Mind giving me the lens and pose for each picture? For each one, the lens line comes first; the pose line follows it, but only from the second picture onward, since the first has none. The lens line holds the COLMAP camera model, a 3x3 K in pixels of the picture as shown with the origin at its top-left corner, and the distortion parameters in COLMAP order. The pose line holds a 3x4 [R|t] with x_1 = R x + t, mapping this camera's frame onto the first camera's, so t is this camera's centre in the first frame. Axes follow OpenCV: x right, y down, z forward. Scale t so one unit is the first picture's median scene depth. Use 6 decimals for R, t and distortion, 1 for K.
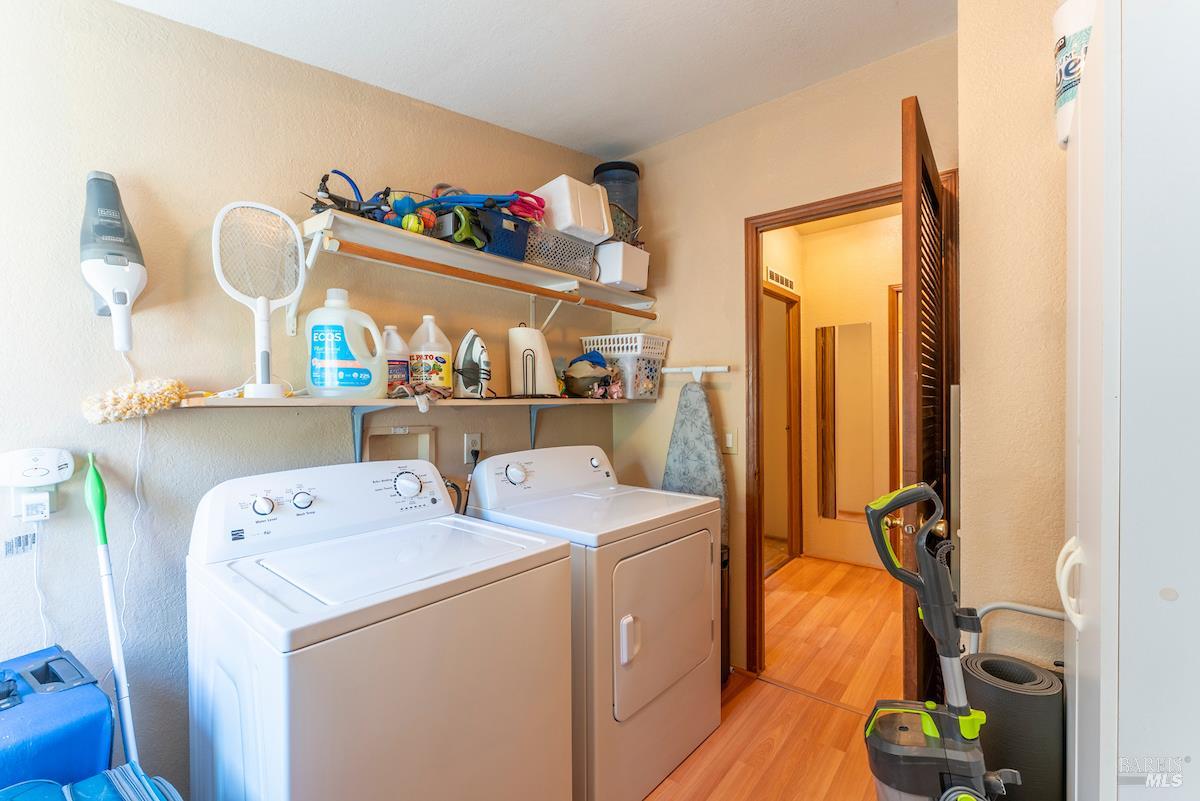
lens RADIAL K [[514.6, 0, 598.7], [0, 514.6, 406.3], [0, 0, 1]] dist [0.000612, -0.000341]
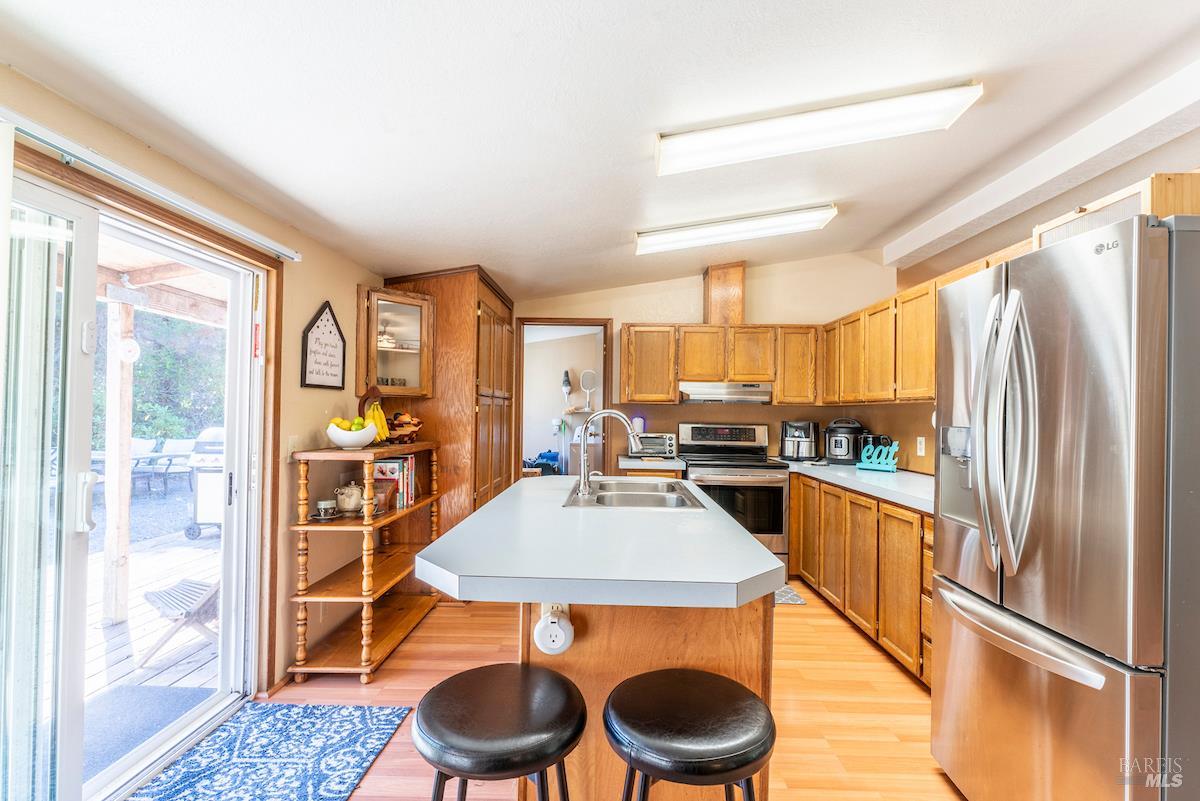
lens RADIAL K [[543.0, 0, 601.0], [0, 543.0, 407.0], [0, 0, 1]] dist [-0.001873, 0.001223]
pose [[0.617398, -0.003227, -0.786644, 3.890878], [-0.011109, 0.999856, -0.012820, 0.016398], [0.786572, 0.016653, 0.617274, -2.325074]]
